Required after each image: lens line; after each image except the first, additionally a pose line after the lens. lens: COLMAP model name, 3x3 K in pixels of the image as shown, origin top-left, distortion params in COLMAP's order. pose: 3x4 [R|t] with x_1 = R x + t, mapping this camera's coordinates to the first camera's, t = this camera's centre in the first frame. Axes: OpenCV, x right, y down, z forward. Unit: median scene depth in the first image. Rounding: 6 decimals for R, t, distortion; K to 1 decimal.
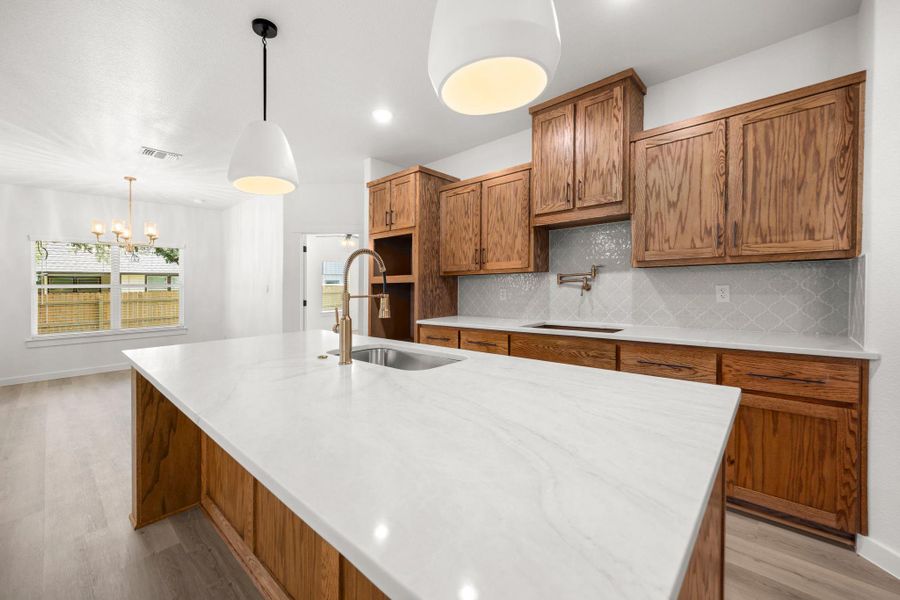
lens RADIAL K [[355.6, 0, 447.4], [0, 355.6, 302.9], [0, 0, 1]] dist [-0.003494, -0.000439]
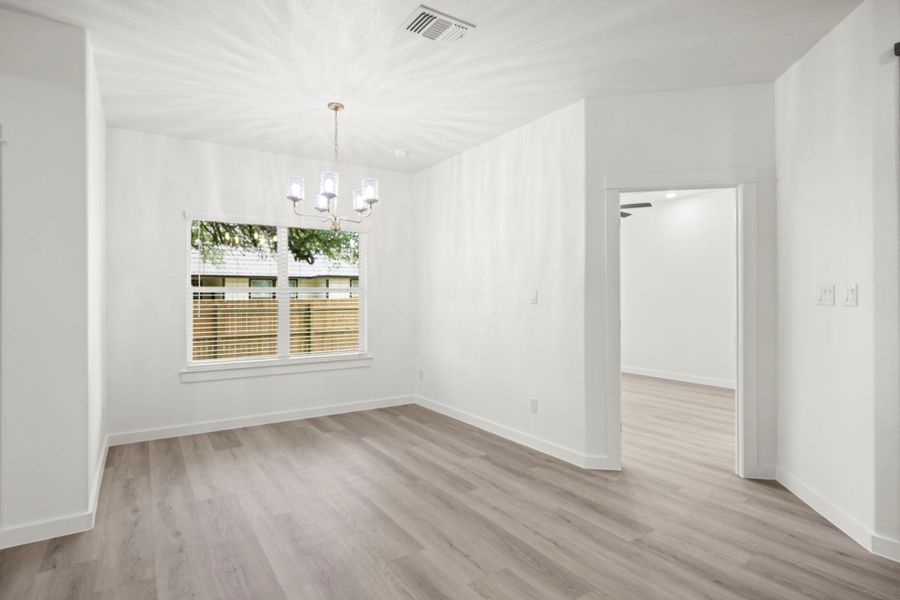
lens RADIAL K [[488.9, 0, 451.8], [0, 488.9, 294.6], [0, 0, 1]] dist [-0.001569, 0.000726]
pose [[0.963210, 0.012123, -0.268476, -0.763259], [-0.025890, 0.998522, -0.047797, -0.004342], [0.267500, 0.052989, 0.962100, 0.428579]]
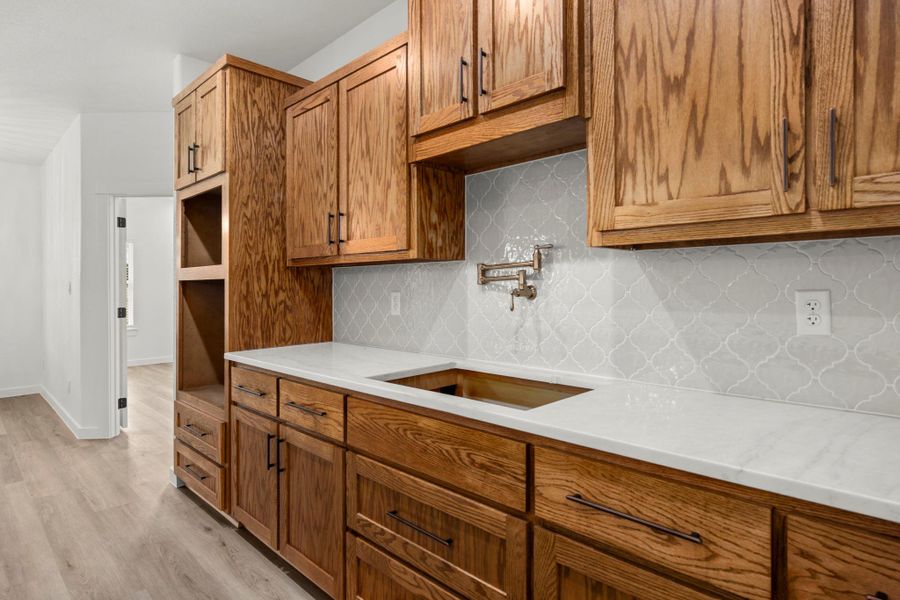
lens RADIAL K [[488.9, 0, 451.8], [0, 488.9, 294.6], [0, 0, 1]] dist [-0.001569, 0.000726]
pose [[0.999283, 0.008446, -0.036914, 0.316158], [-0.009435, 0.999599, -0.026698, -0.022739], [0.036674, 0.027027, 0.998962, 0.353930]]
